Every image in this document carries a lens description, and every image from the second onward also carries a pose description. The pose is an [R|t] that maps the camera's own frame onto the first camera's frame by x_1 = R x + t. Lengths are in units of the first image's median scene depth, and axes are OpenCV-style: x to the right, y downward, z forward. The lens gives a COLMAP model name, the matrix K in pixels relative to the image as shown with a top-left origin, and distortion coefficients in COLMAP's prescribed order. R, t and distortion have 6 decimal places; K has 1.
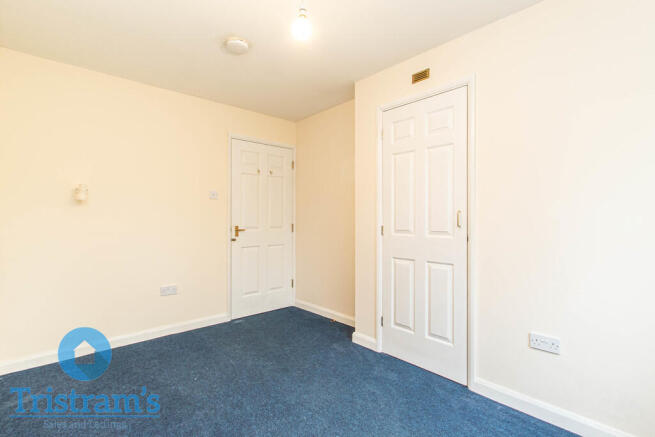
lens RADIAL K [[304.5, 0, 329.7], [0, 304.5, 213.5], [0, 0, 1]] dist [-0.018148, -0.000938]
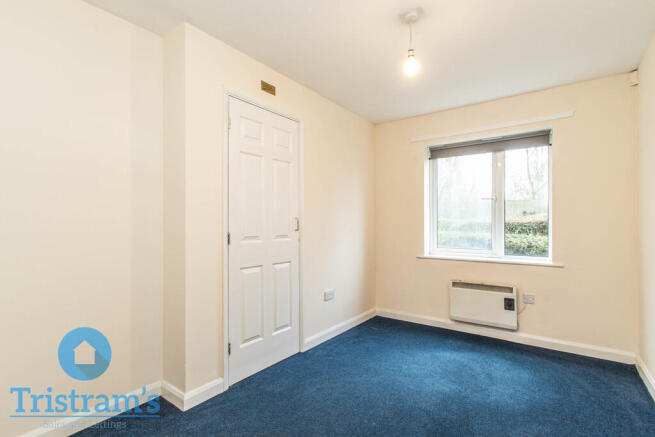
lens RADIAL K [[304.5, 0, 329.4], [0, 304.5, 220.5], [0, 0, 1]] dist [-0.018148, -0.000938]
pose [[-0.190681, 0.014234, 0.981549, -0.761505], [-0.007008, 0.999850, -0.015861, 0.019224], [-0.981627, -0.009903, -0.190553, 0.984796]]
